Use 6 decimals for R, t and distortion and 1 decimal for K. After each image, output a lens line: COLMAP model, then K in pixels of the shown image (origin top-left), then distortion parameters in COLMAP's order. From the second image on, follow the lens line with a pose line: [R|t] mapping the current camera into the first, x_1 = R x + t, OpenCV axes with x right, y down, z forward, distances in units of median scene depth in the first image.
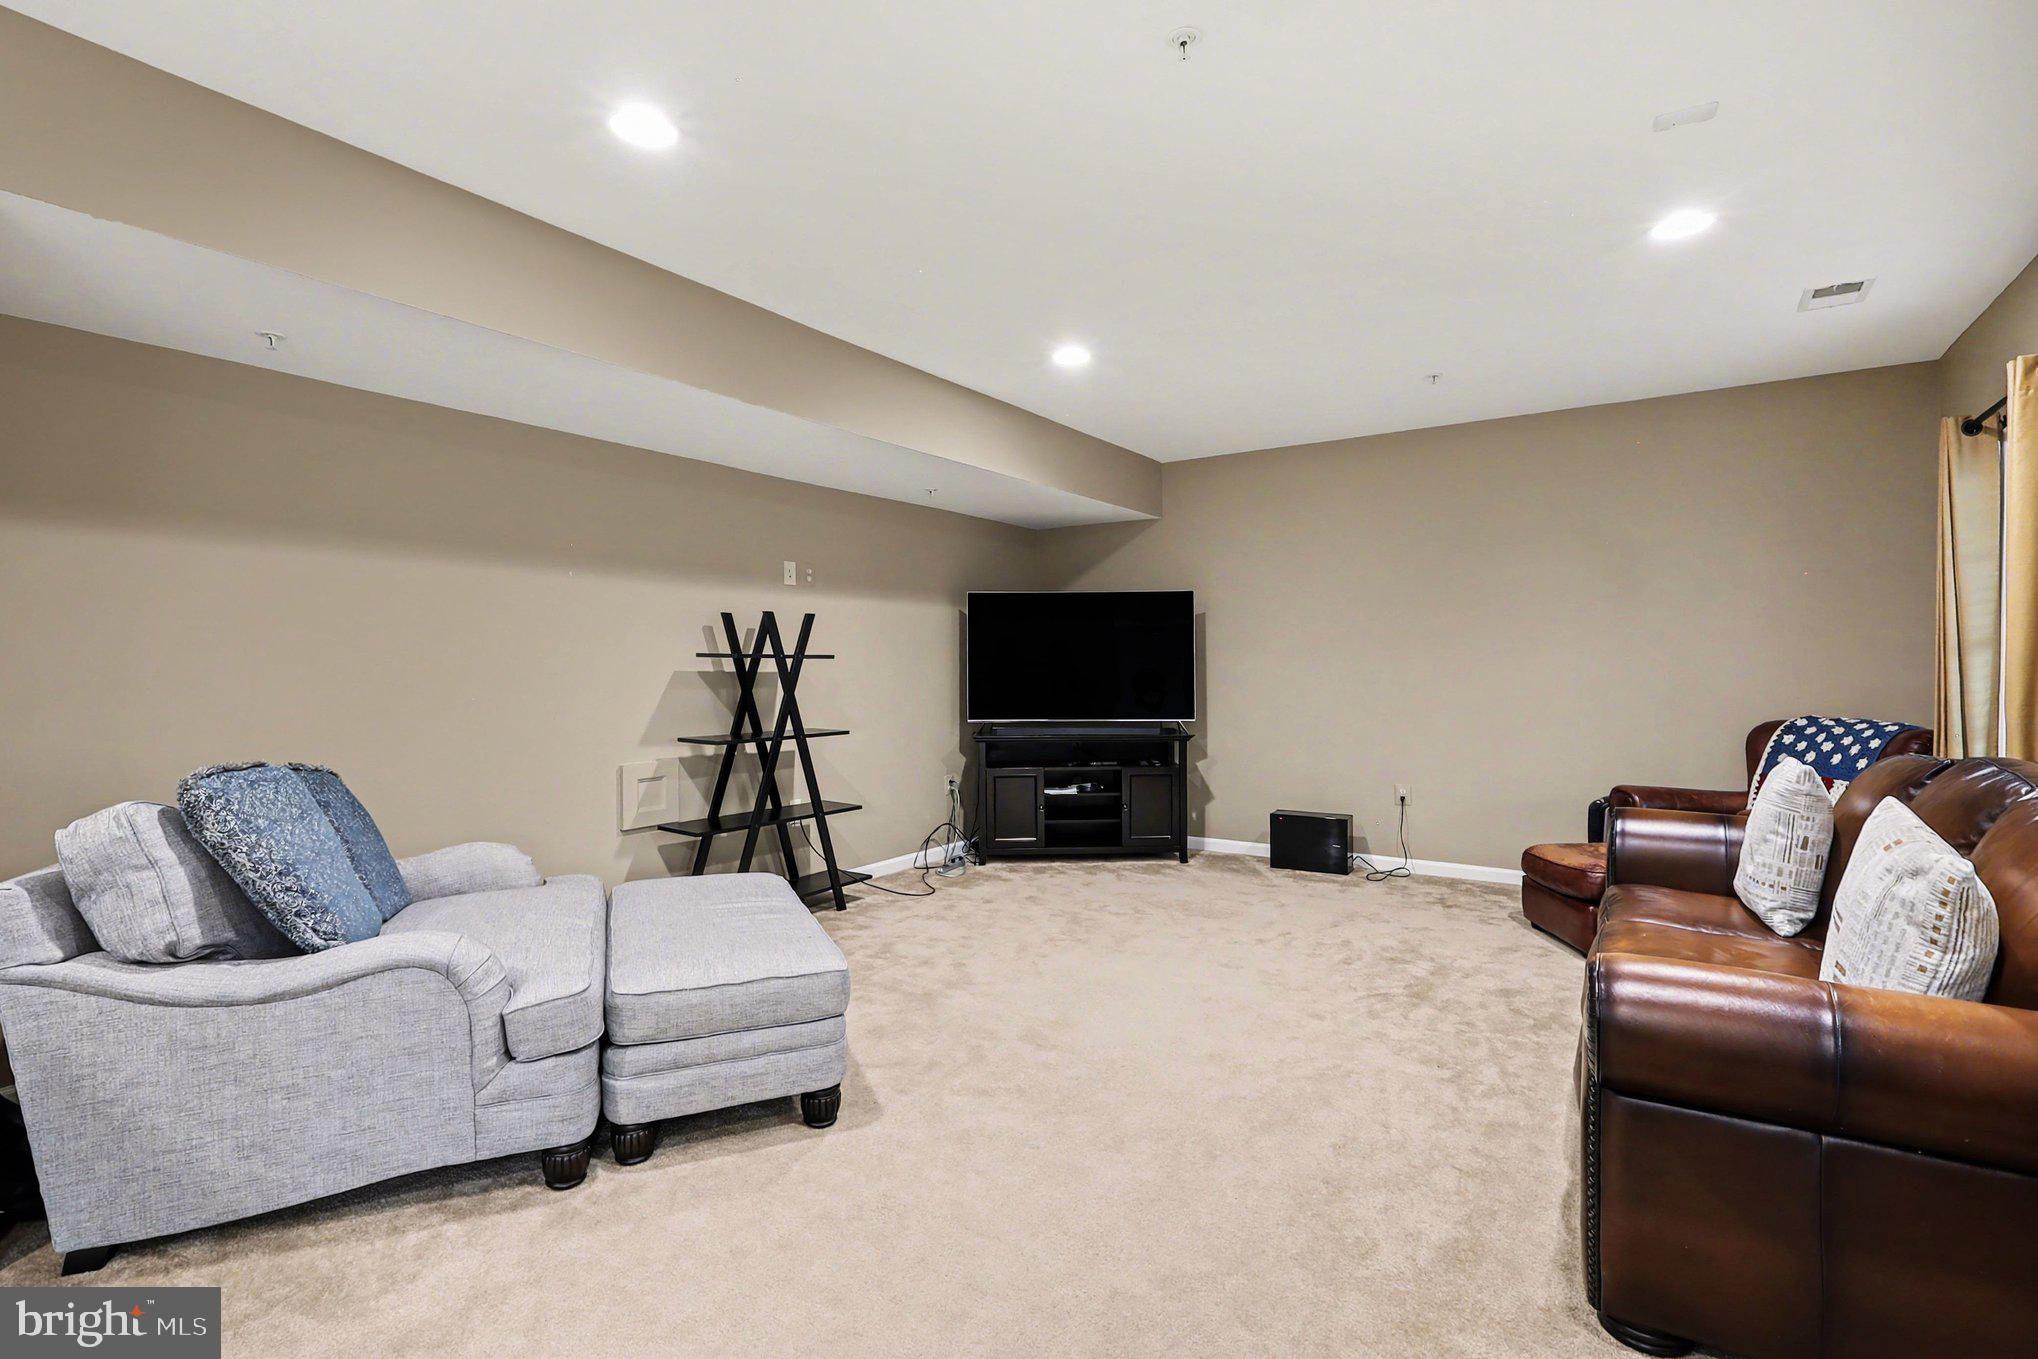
lens RADIAL K [[946.2, 0, 1022.0], [0, 946.2, 670.5], [0, 0, 1]] dist [0.002787, -0.000348]
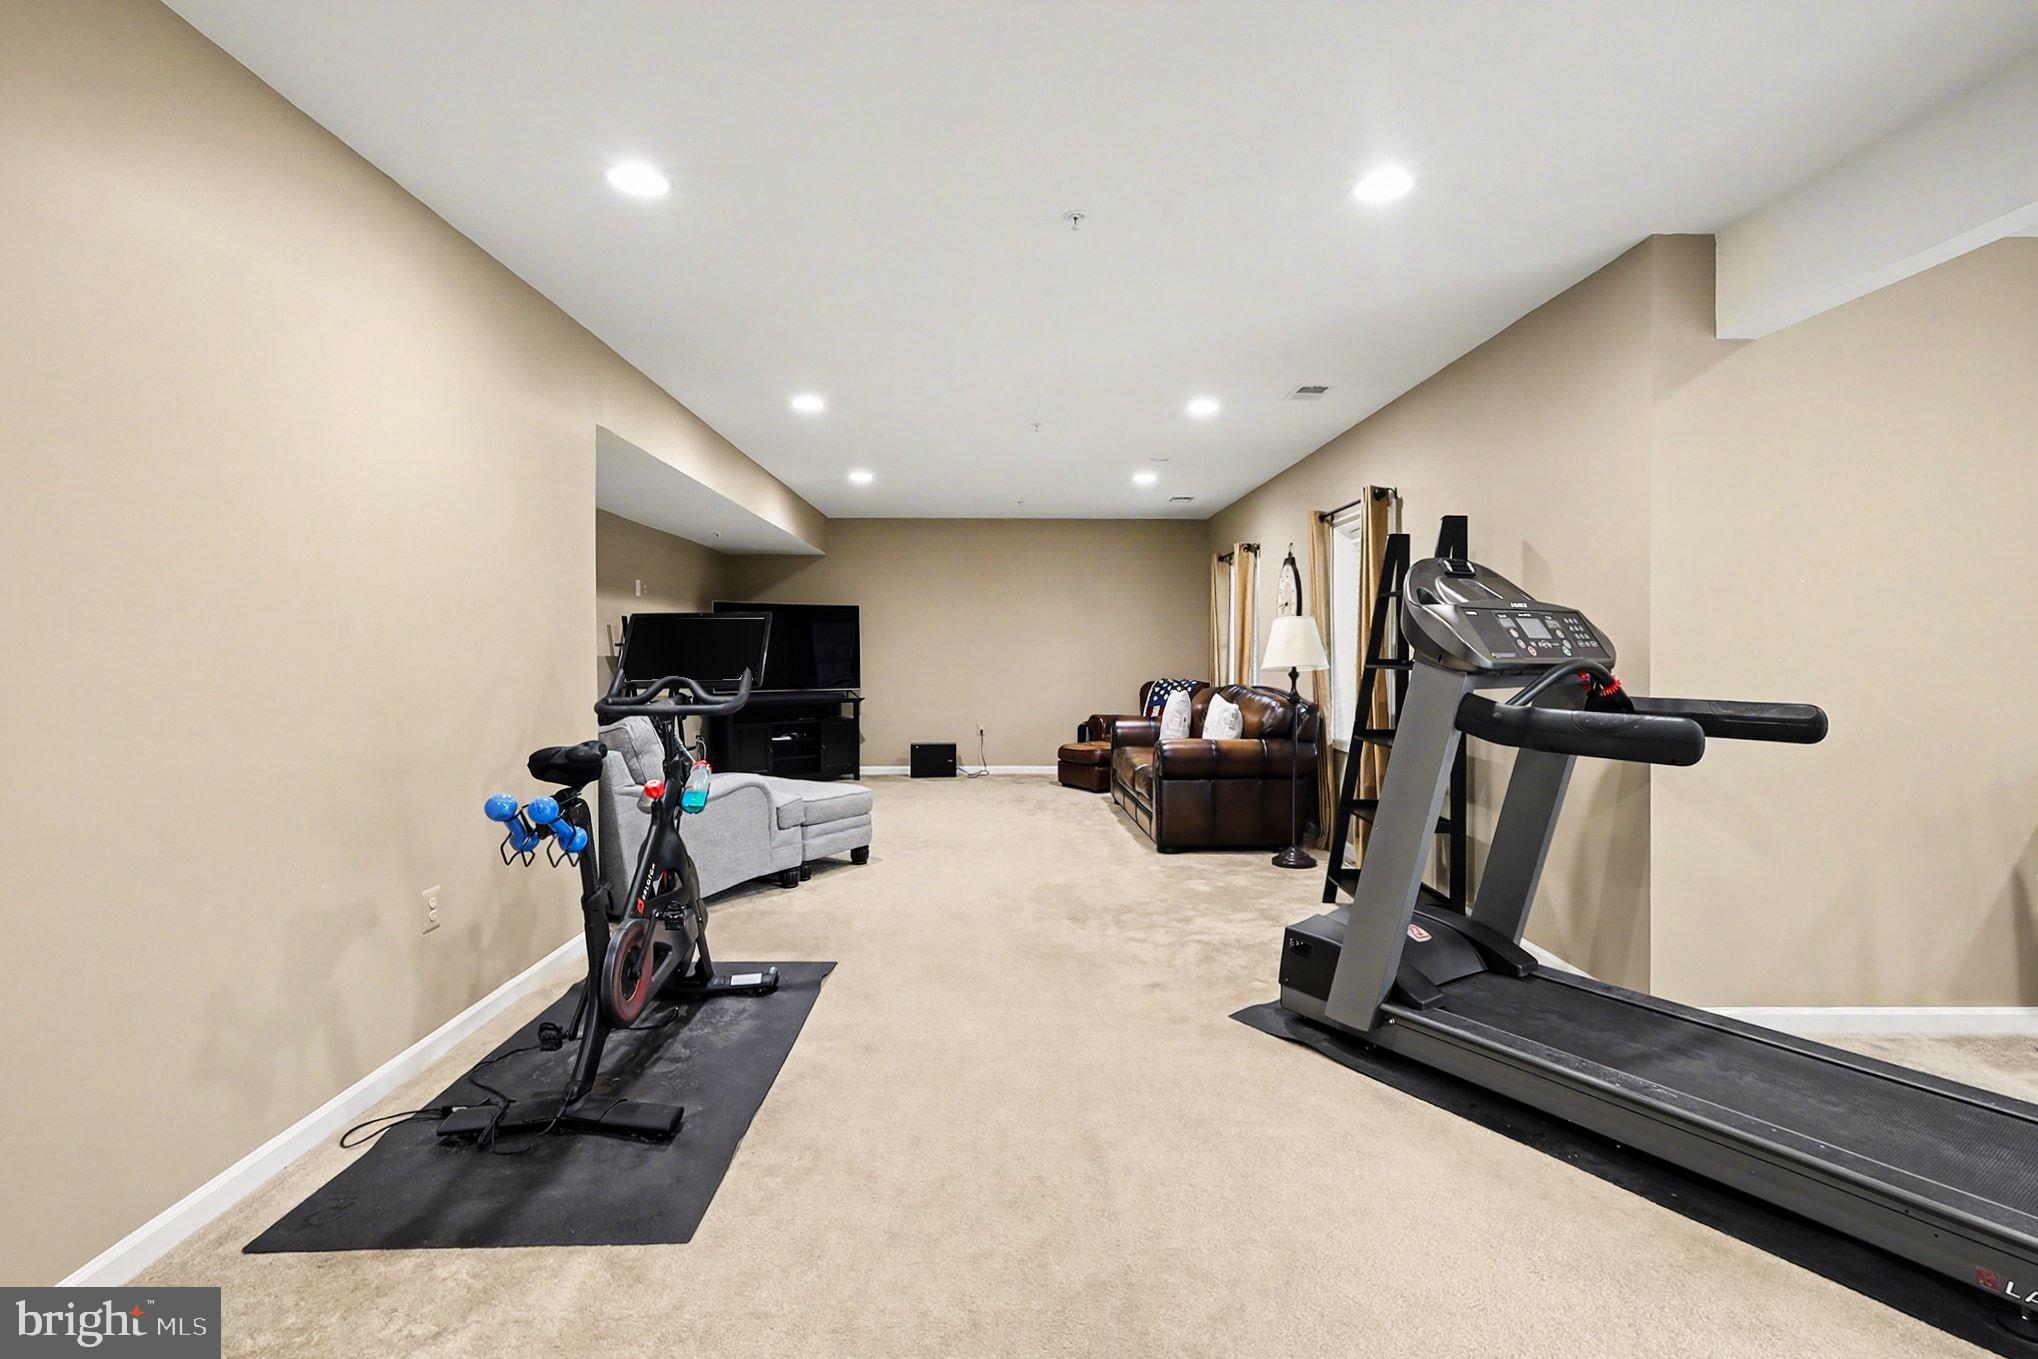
lens RADIAL K [[946.2, 0, 1020.2], [0, 946.2, 672.3], [0, 0, 1]] dist [0.002787, -0.000348]
pose [[0.816435, -0.006207, 0.577404, -0.628181], [-0.000229, 0.999939, 0.011073, 0.009440], [-0.577438, -0.009173, 0.816383, -0.525465]]
